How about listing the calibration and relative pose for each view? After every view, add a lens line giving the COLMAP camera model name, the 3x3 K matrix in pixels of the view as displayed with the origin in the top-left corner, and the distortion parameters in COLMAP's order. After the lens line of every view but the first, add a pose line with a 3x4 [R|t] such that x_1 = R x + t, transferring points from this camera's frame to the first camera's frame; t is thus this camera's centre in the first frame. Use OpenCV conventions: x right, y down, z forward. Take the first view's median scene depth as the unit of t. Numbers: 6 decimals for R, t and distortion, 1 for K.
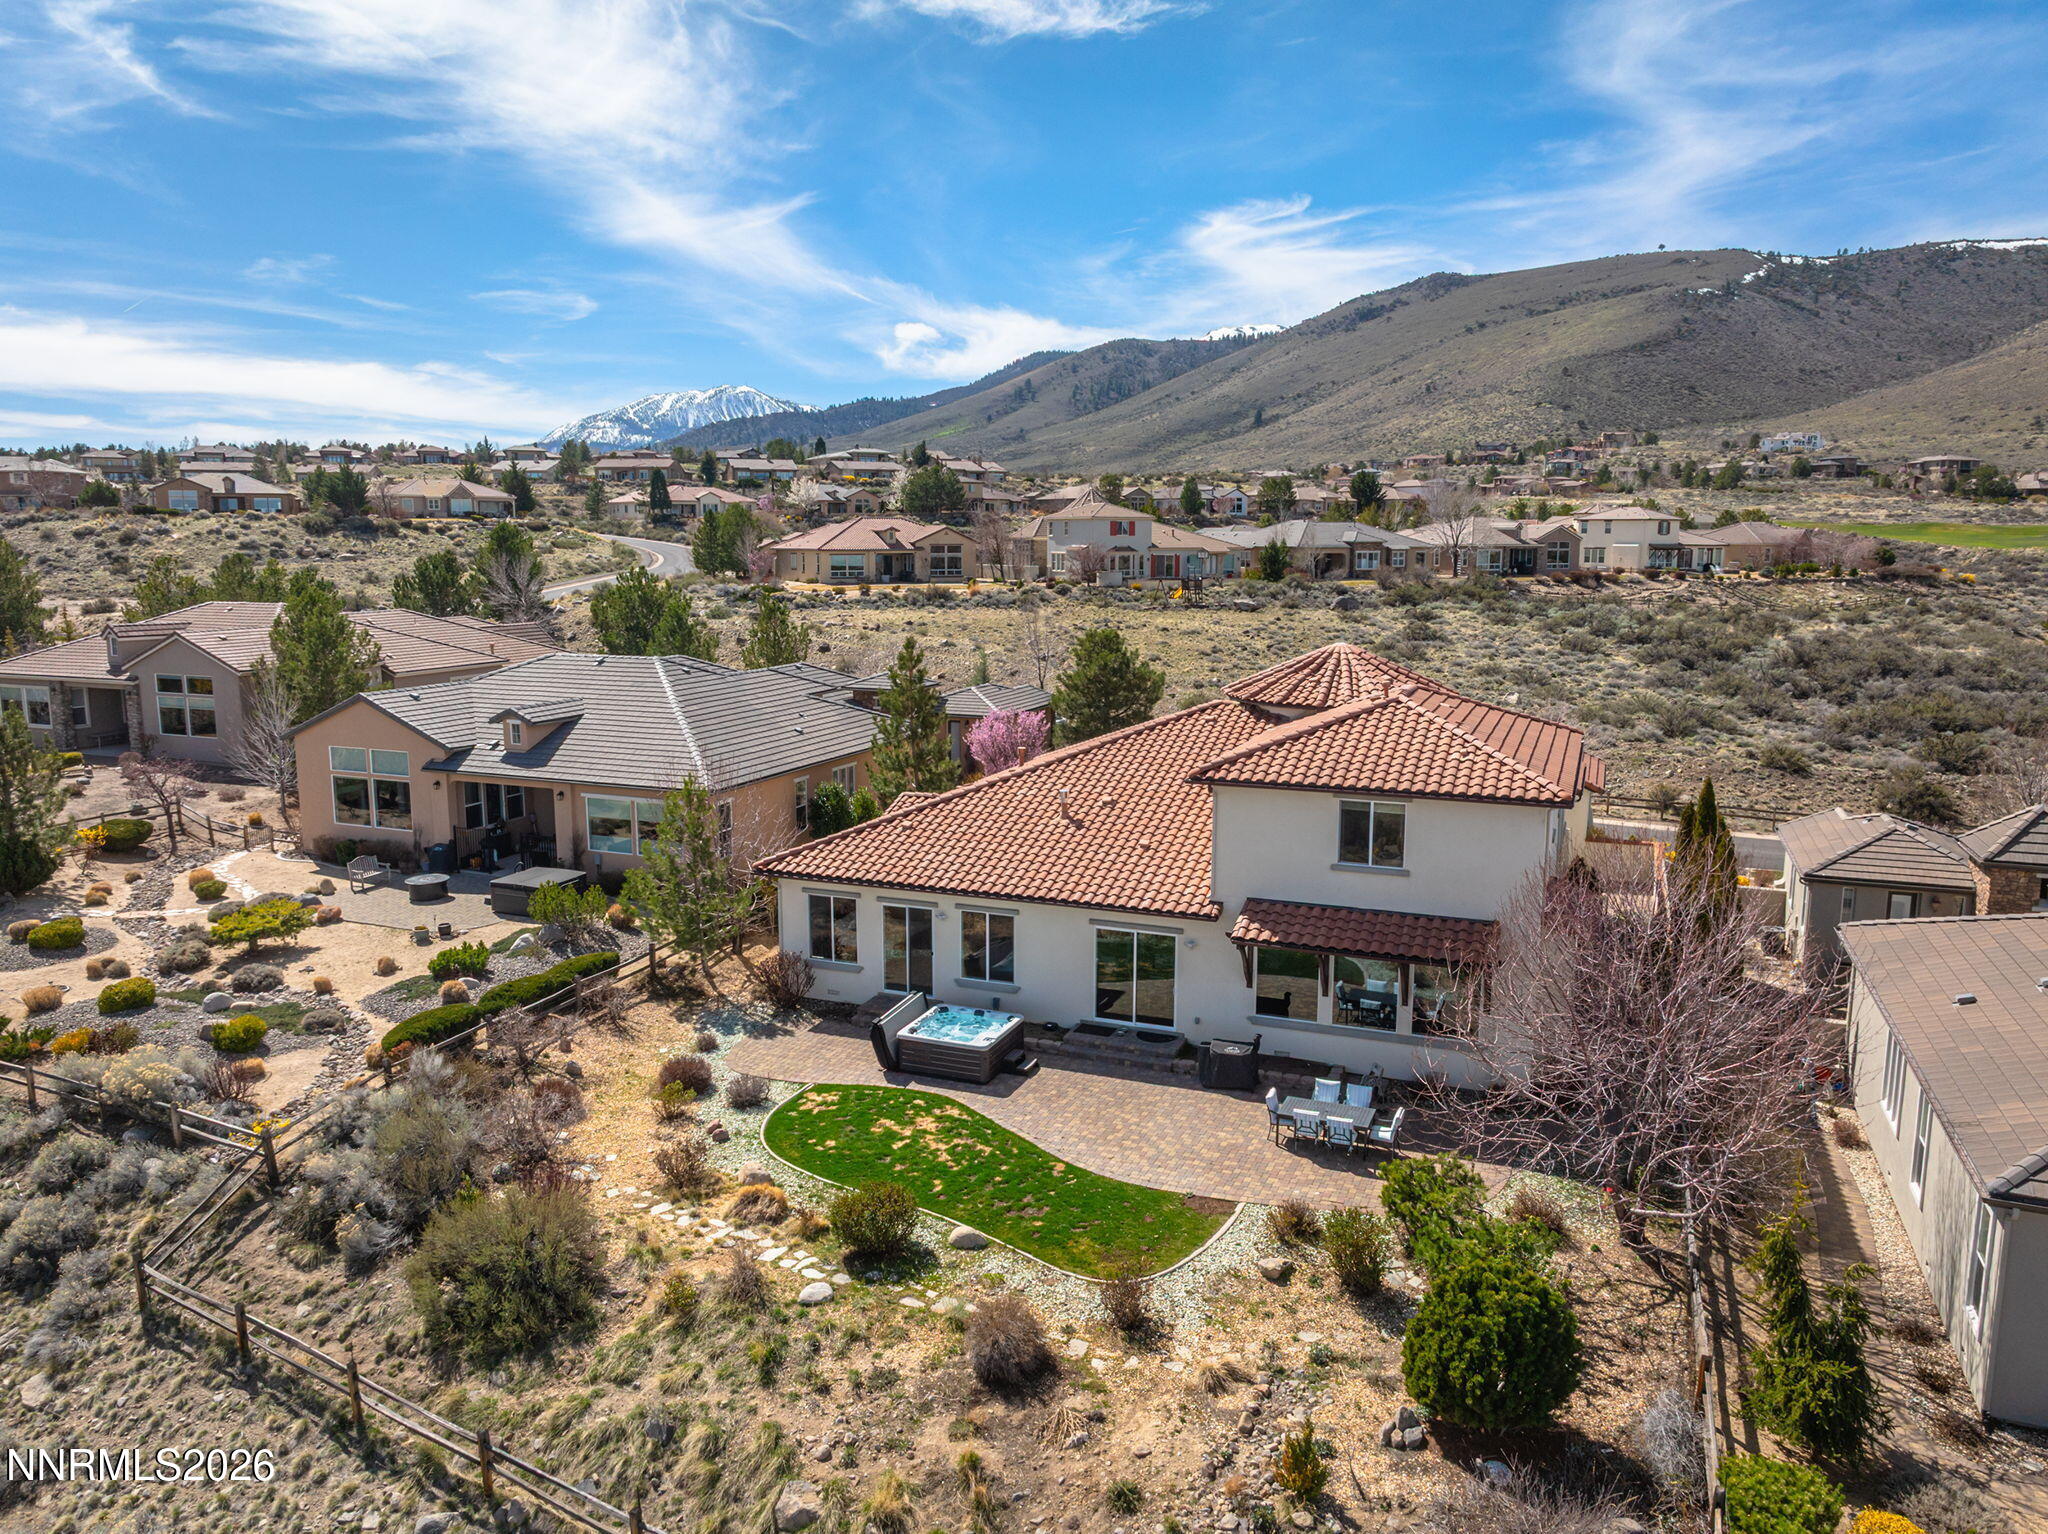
lens RADIAL K [[1440.2, 0, 1020.6], [0, 1440.2, 766.3], [0, 0, 1]] dist [-0.031202, 0.016309]
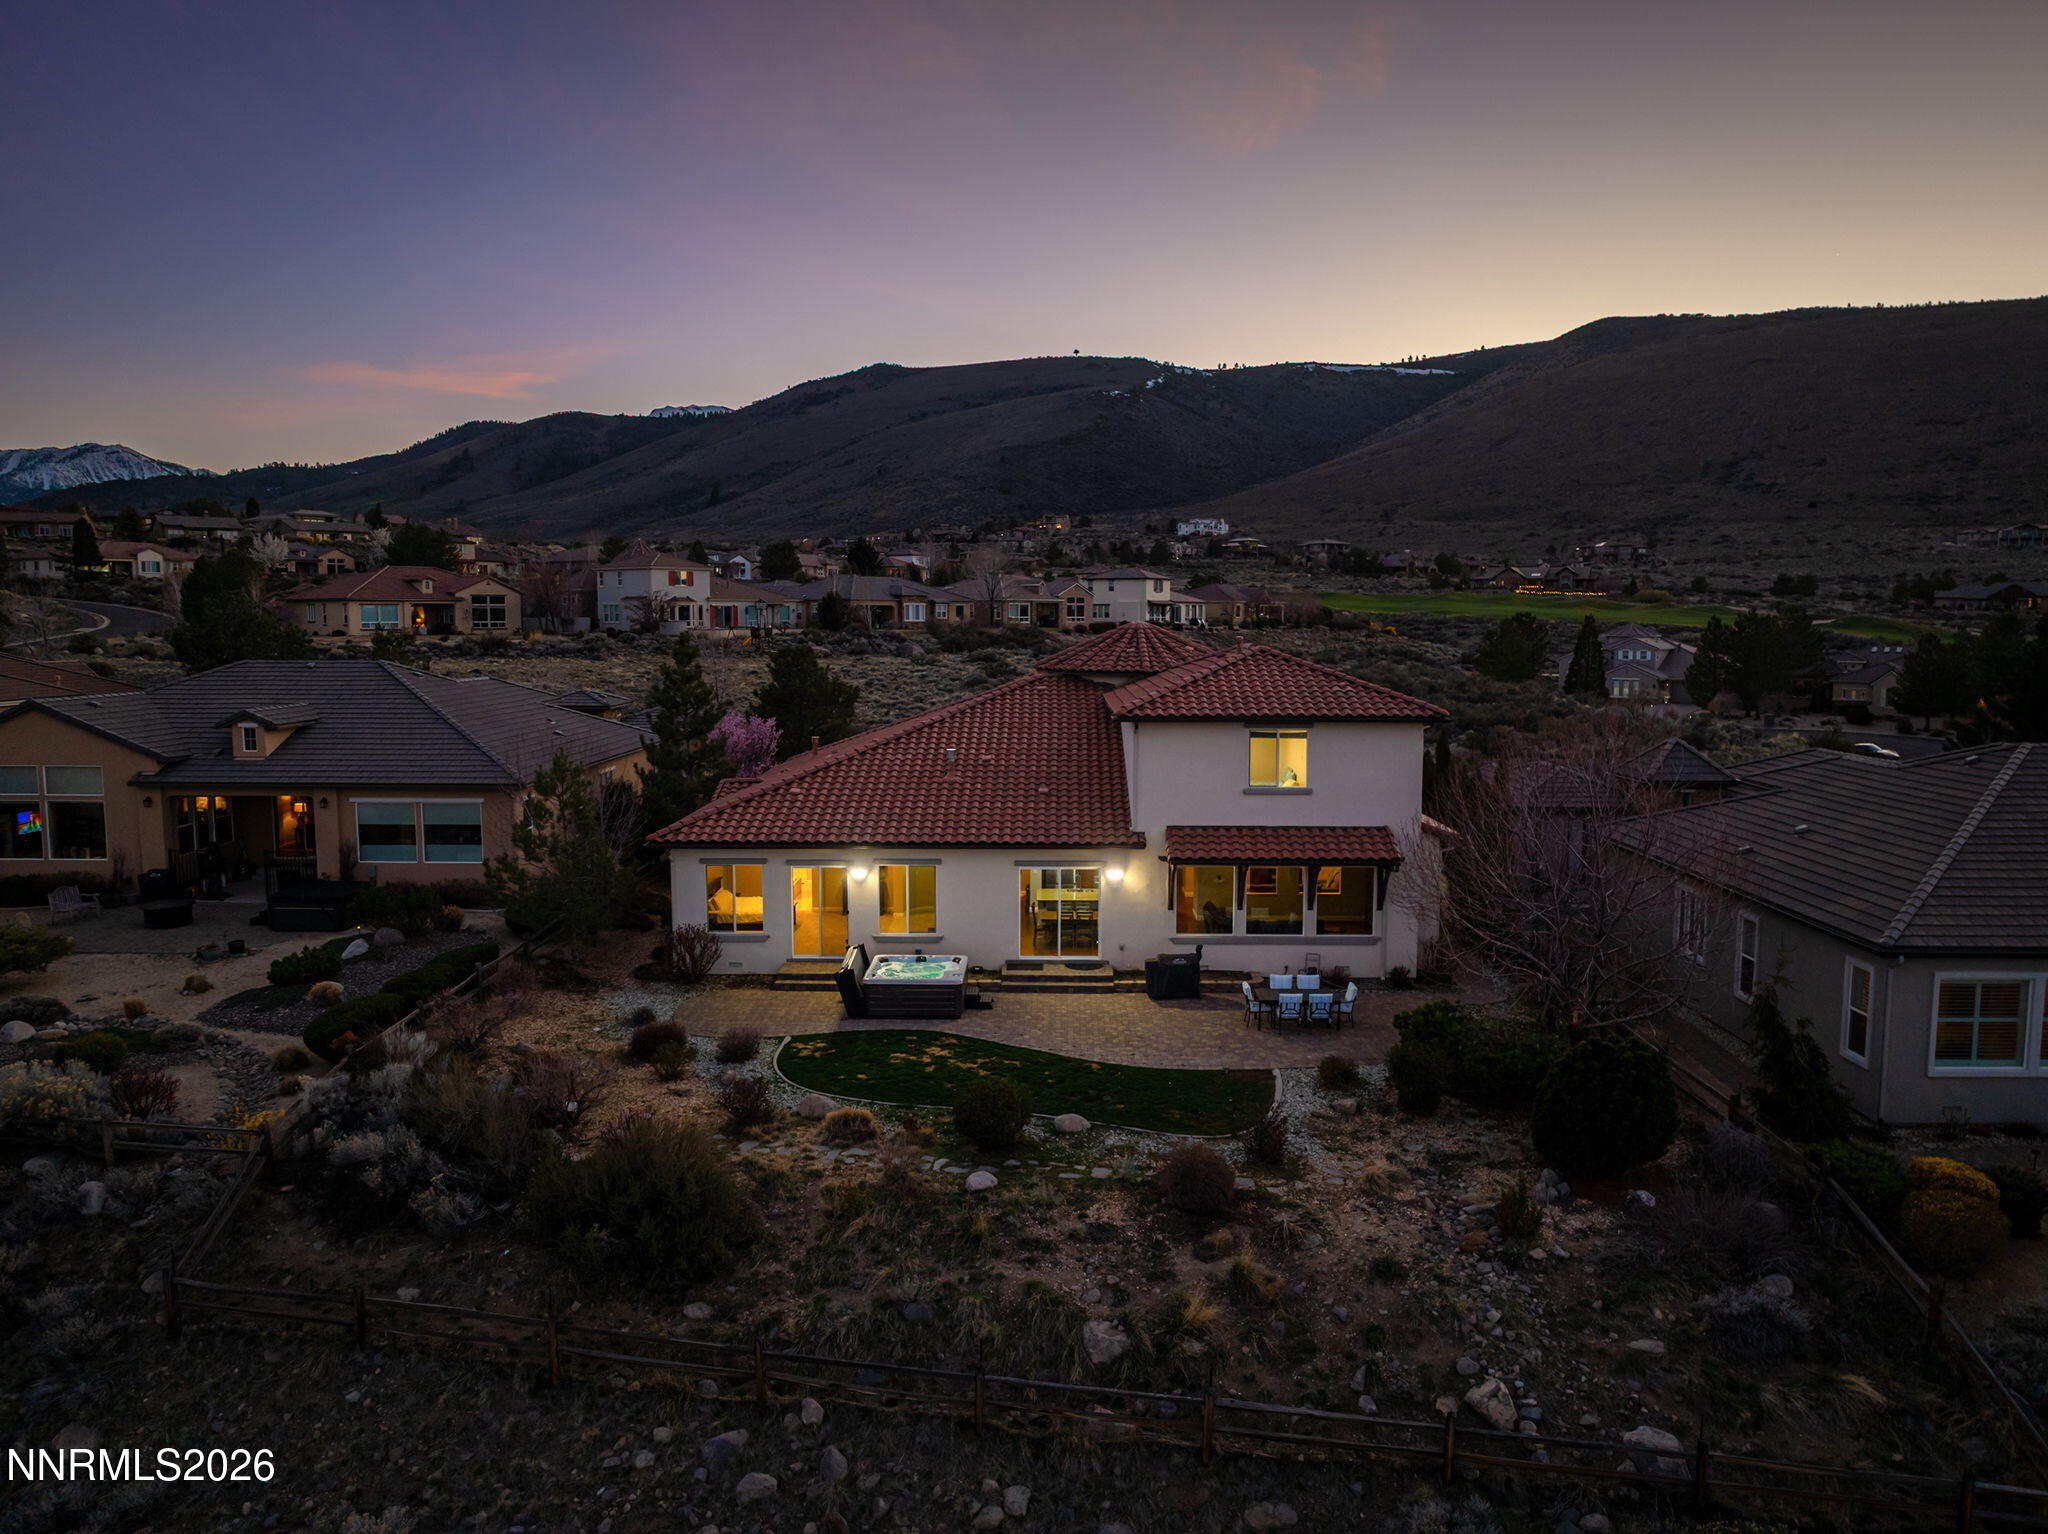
lens RADIAL K [[1440.2, 0, 1021.6], [0, 1440.2, 766.3], [0, 0, 1]] dist [-0.031202, 0.016309]
pose [[0.930756, -0.036840, 0.363781, -0.231247], [0.056411, 0.997468, -0.043317, 0.059065], [-0.361264, 0.060839, 0.930477, 0.013845]]
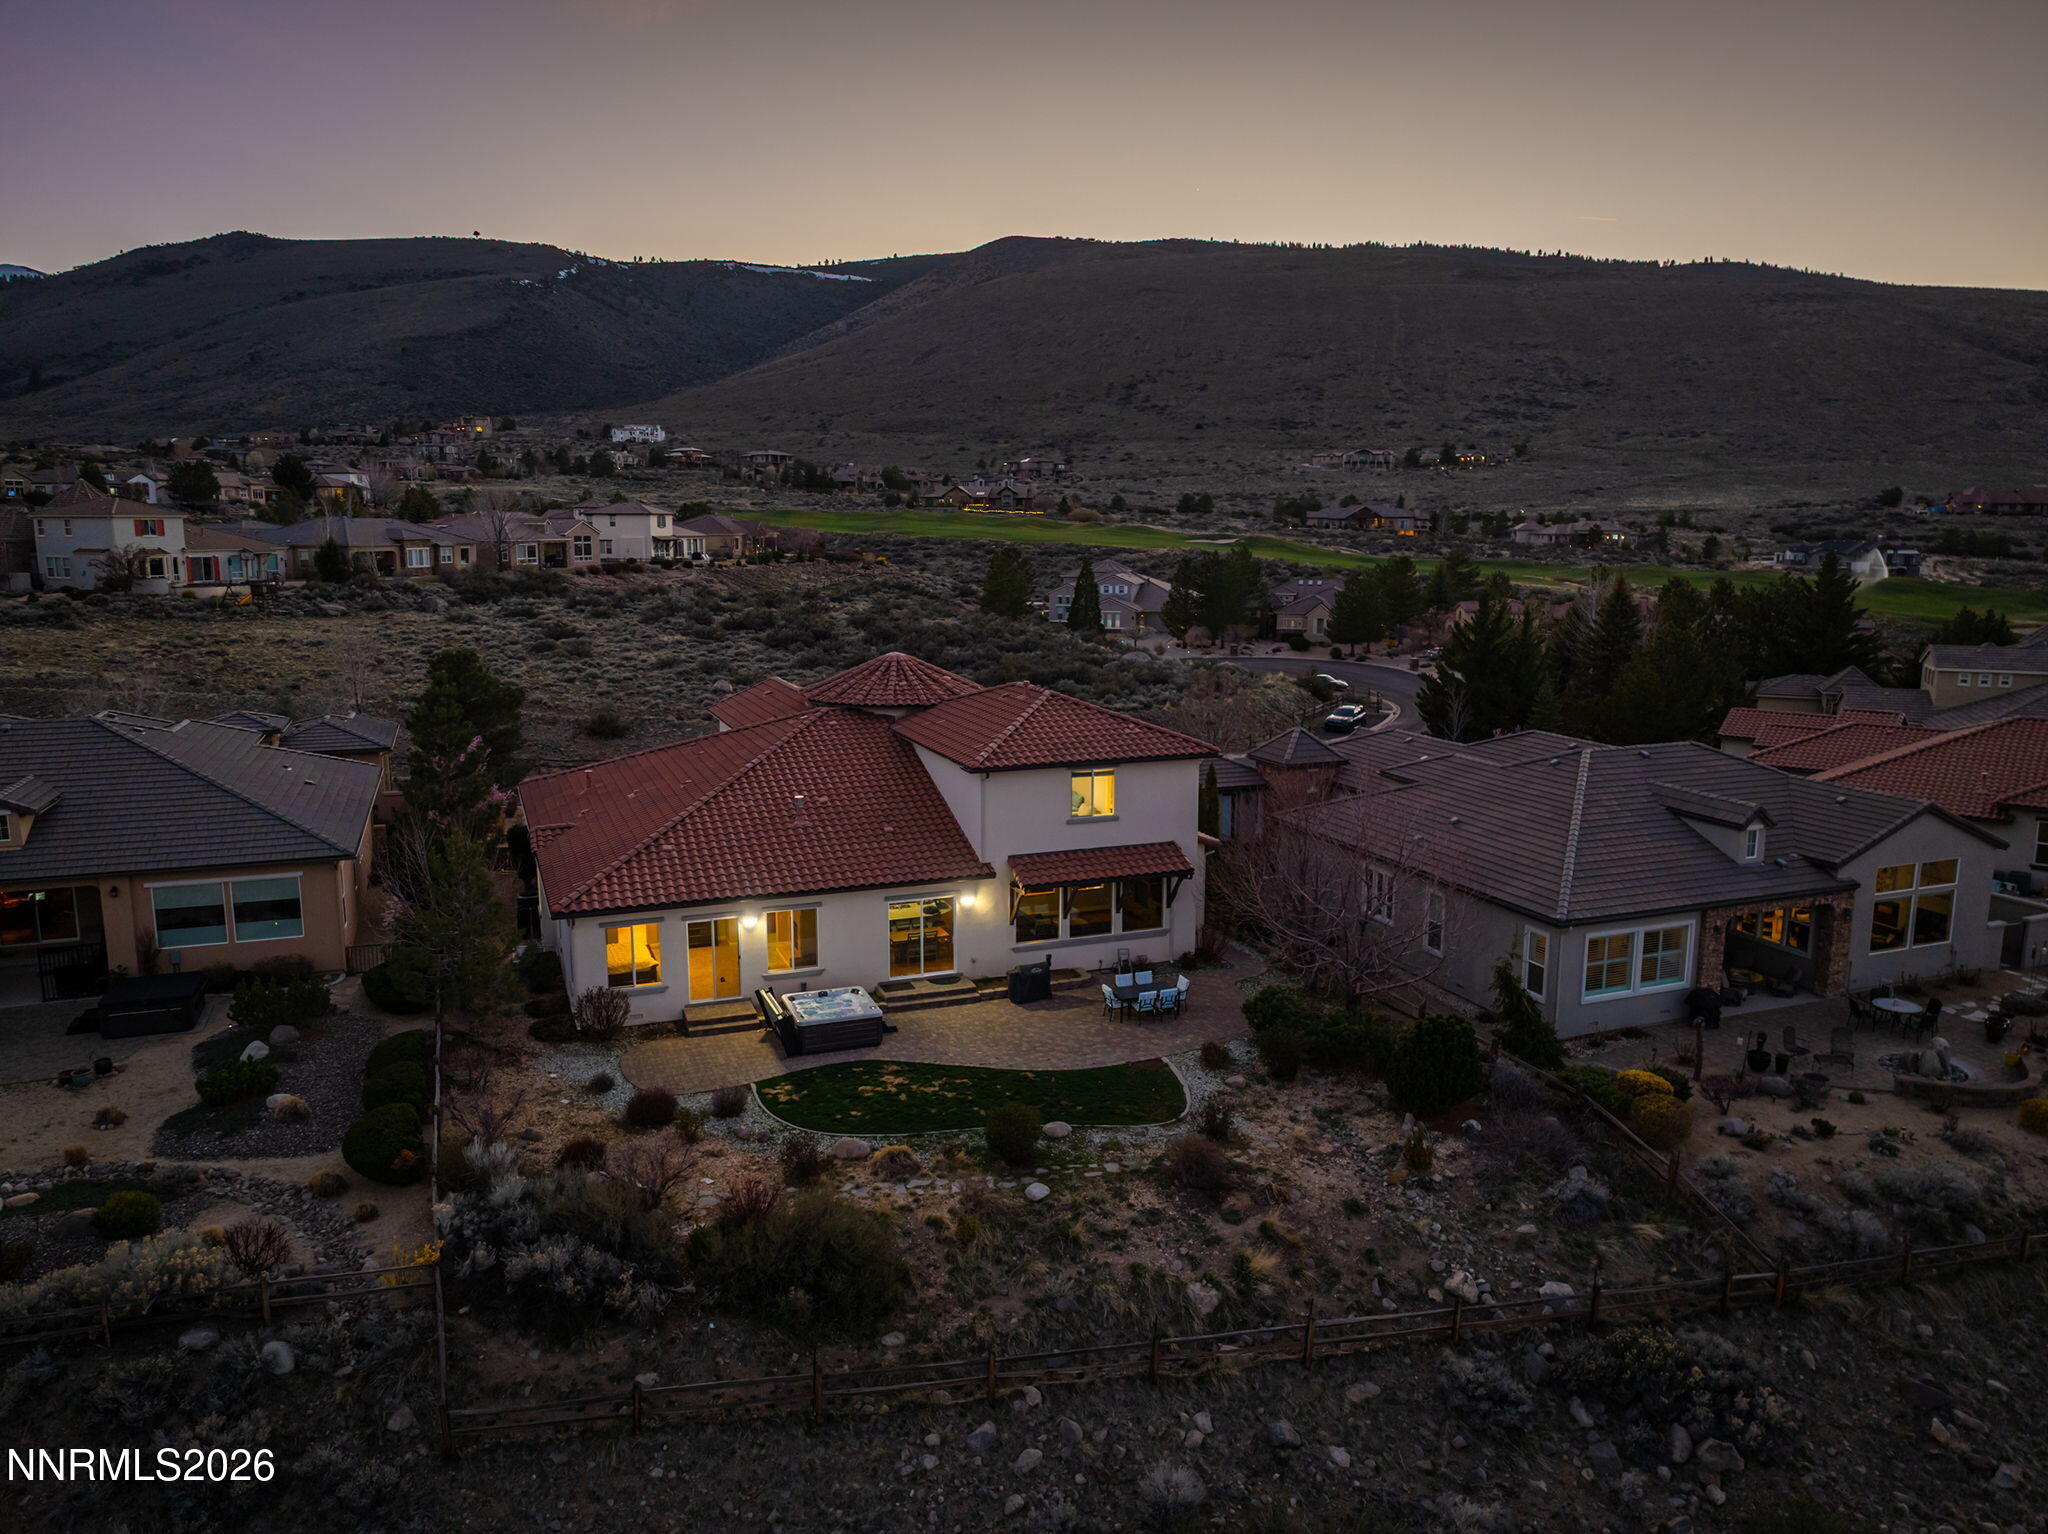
lens RADIAL K [[1440.2, 0, 1021.2], [0, 1440.2, 769.6], [0, 0, 1]] dist [-0.031202, 0.016309]
pose [[0.720614, -0.116889, 0.683413, -0.481811], [0.106262, 0.992661, 0.057735, -0.040226], [-0.685146, 0.031016, 0.727745, 0.031400]]
